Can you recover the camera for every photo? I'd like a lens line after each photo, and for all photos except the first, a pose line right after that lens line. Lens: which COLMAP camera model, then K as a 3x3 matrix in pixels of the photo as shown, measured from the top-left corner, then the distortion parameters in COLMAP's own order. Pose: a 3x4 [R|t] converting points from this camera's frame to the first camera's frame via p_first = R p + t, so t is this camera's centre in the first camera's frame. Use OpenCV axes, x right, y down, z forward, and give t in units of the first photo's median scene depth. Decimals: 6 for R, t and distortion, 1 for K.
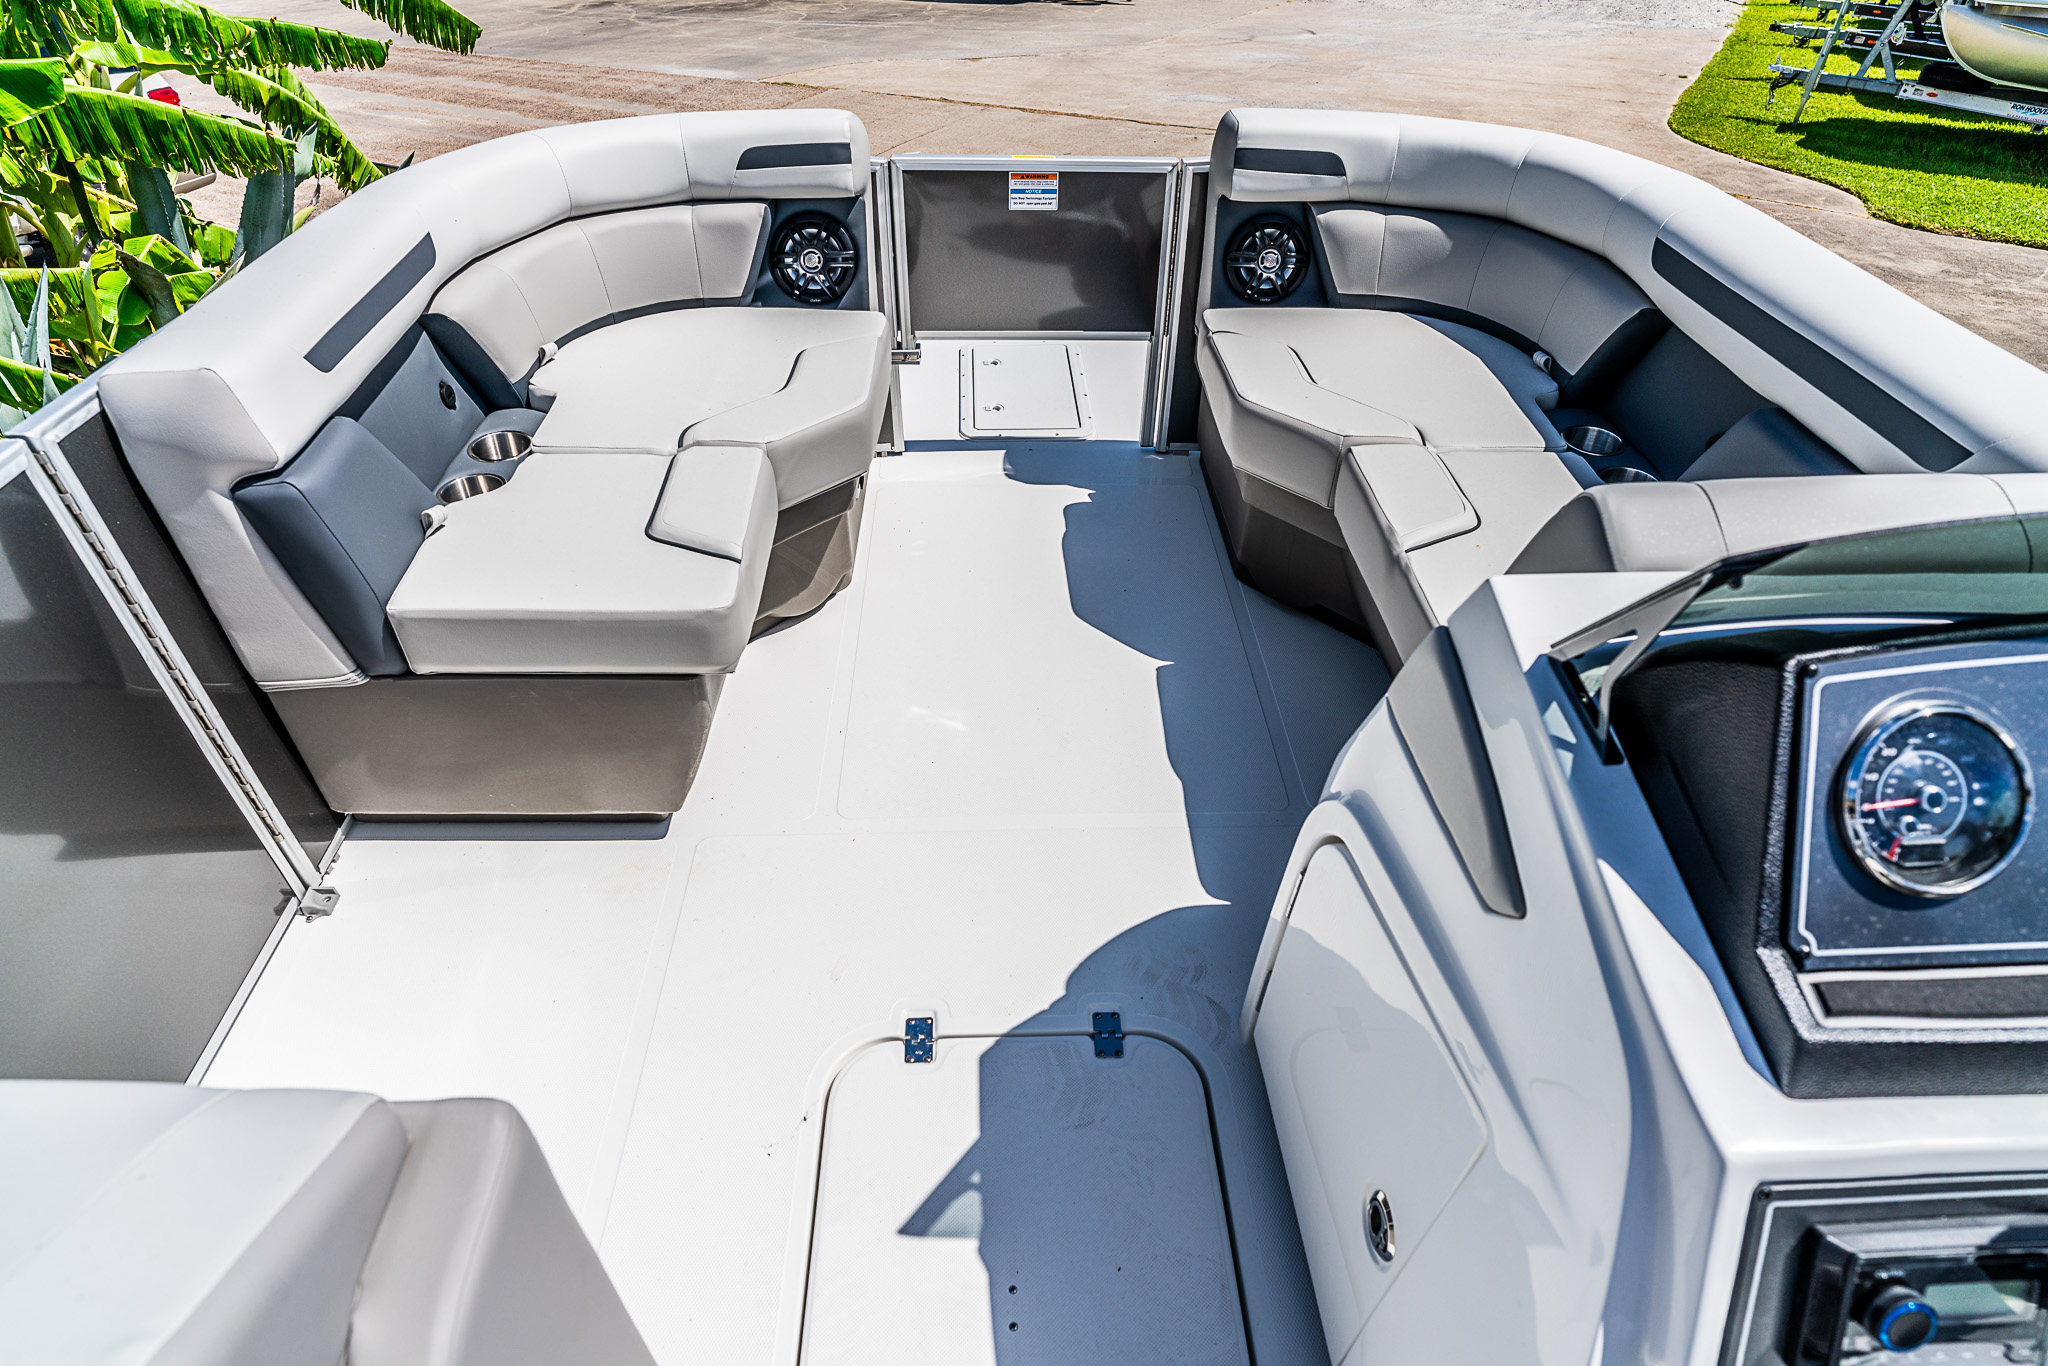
lens RADIAL K [[1141.1, 0, 1016.3], [0, 1141.1, 681.3], [0, 0, 1]] dist [-0.062375, 0.030147]
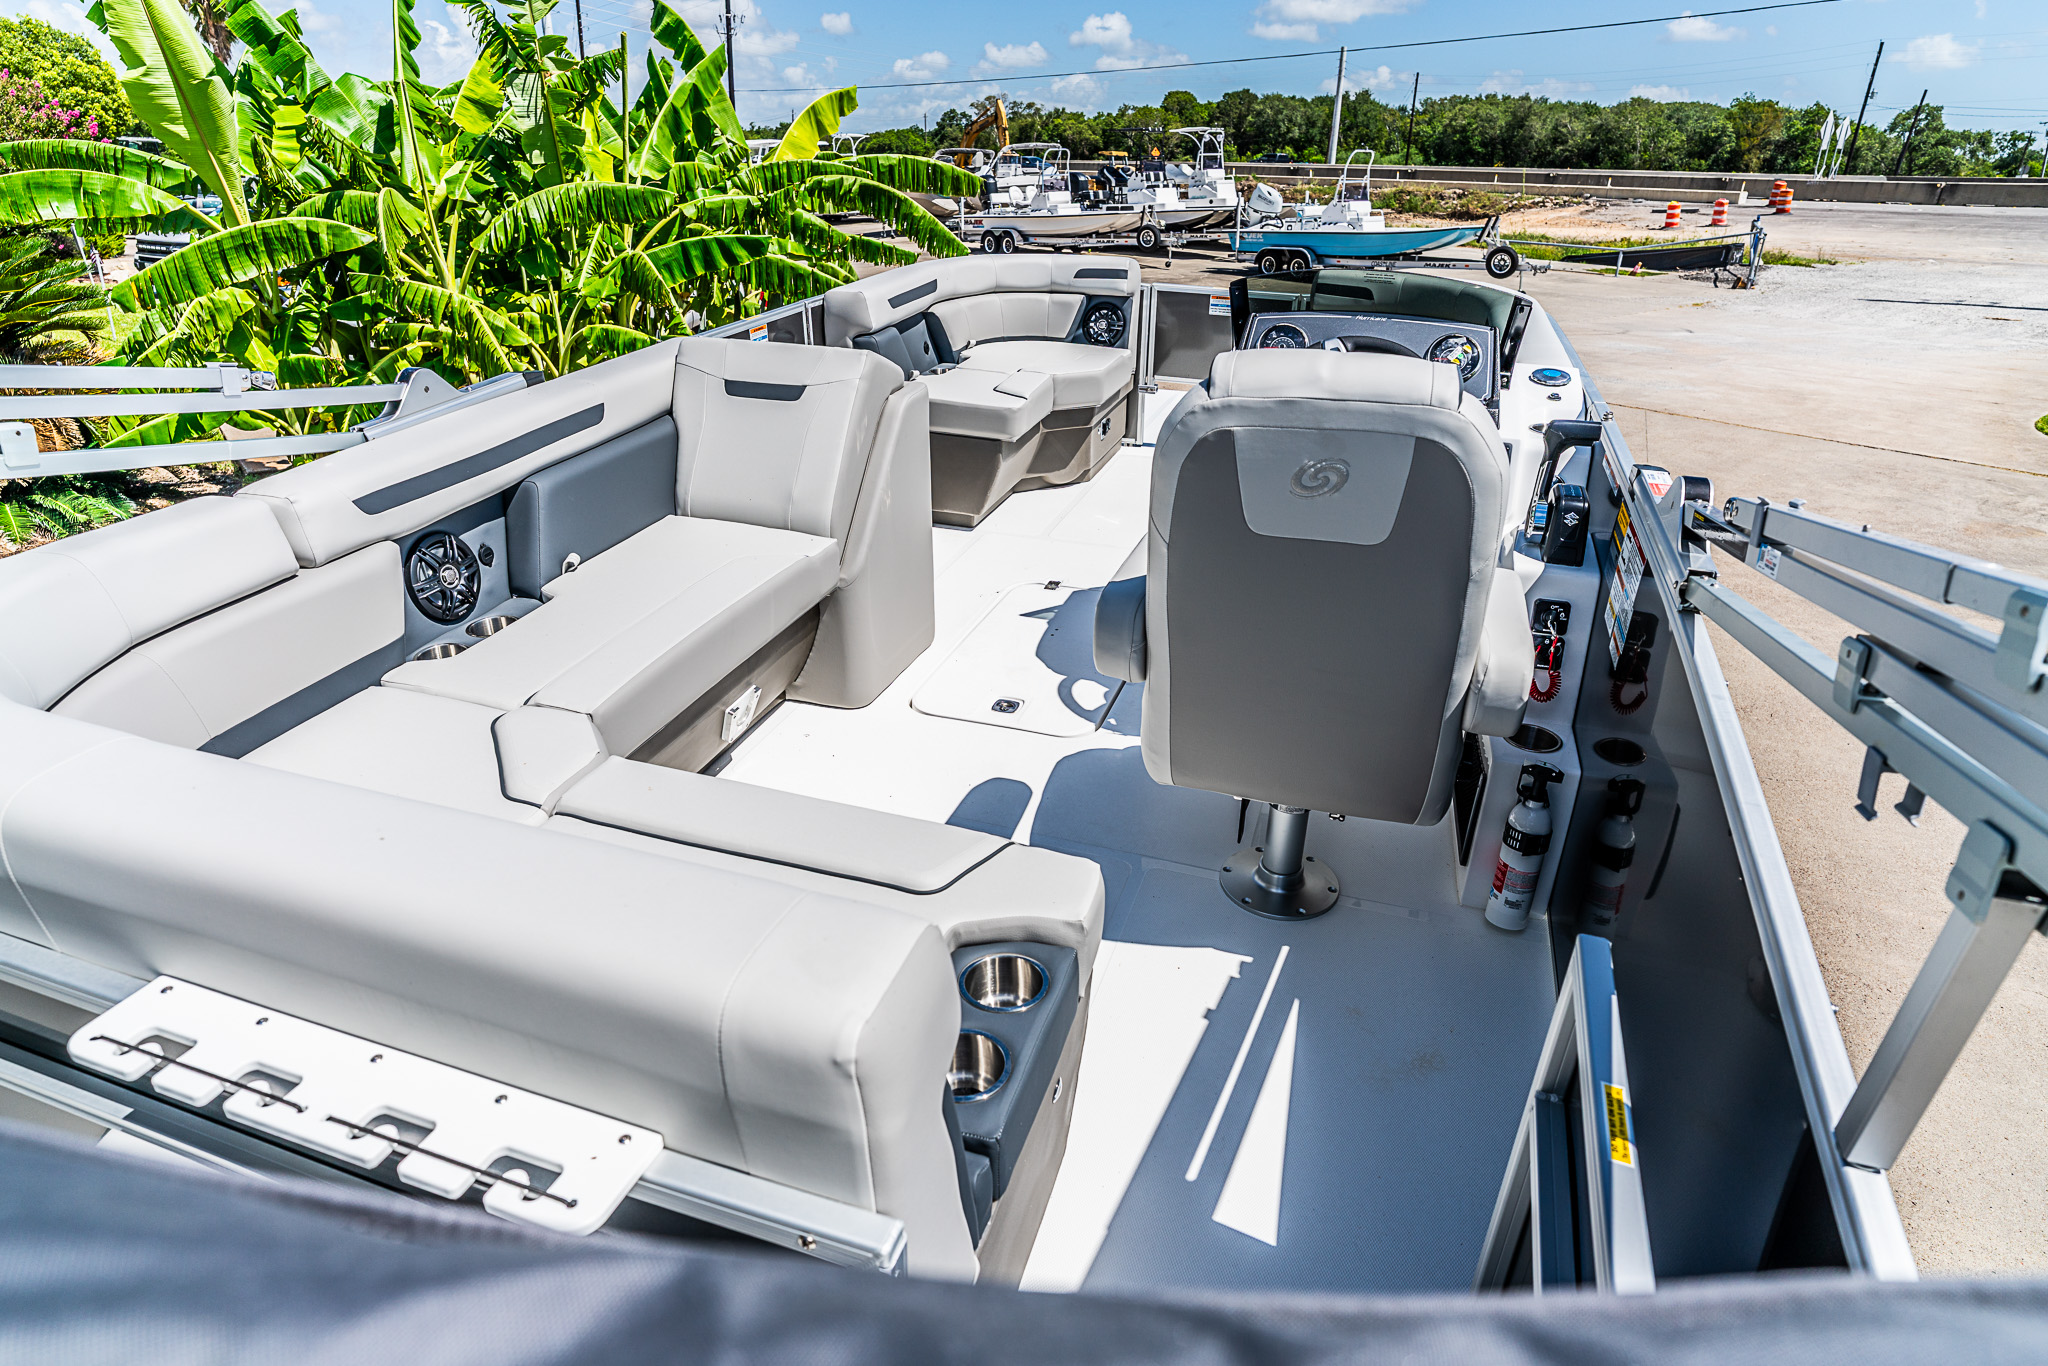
lens RADIAL K [[1141.1, 0, 1016.2], [0, 1141.1, 690.7], [0, 0, 1]] dist [-0.062375, 0.030147]
pose [[0.936261, 0.159868, -0.312823, 0.412394], [-0.221404, 0.959874, -0.172108, 0.636305], [0.272756, 0.230399, 0.934088, -0.786116]]
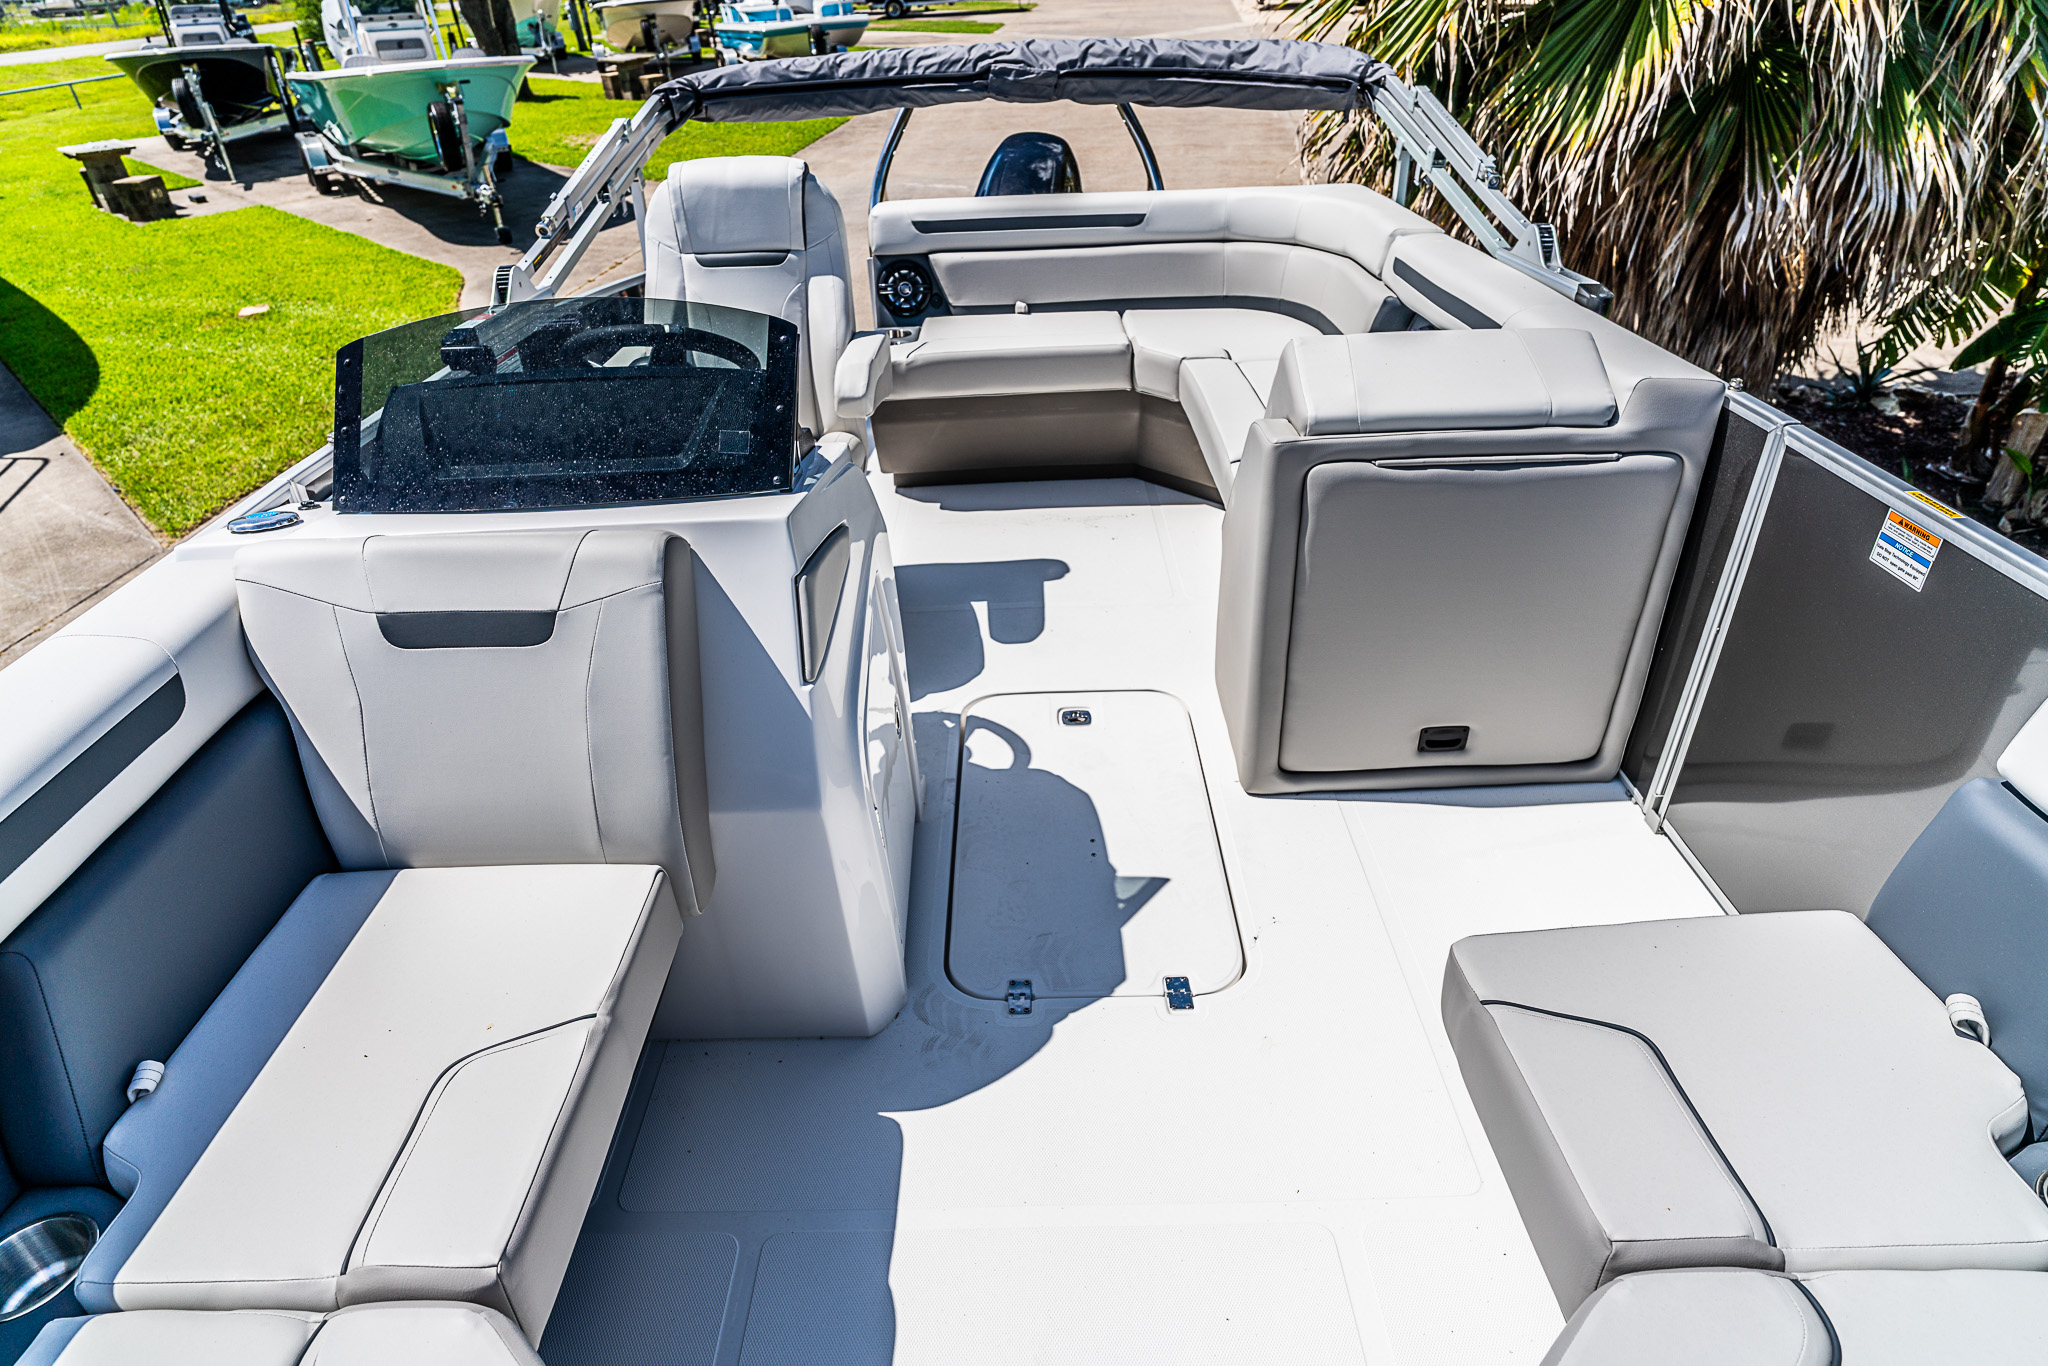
lens RADIAL K [[1141.1, 0, 1018.7], [0, 1141.1, 683.9], [0, 0, 1]] dist [-0.062375, 0.030147]
pose [[-0.998990, 0.019901, 0.040293, 0.017936], [0.044550, 0.320787, 0.946103, -0.614795], [0.005902, 0.946942, -0.321350, 0.720502]]
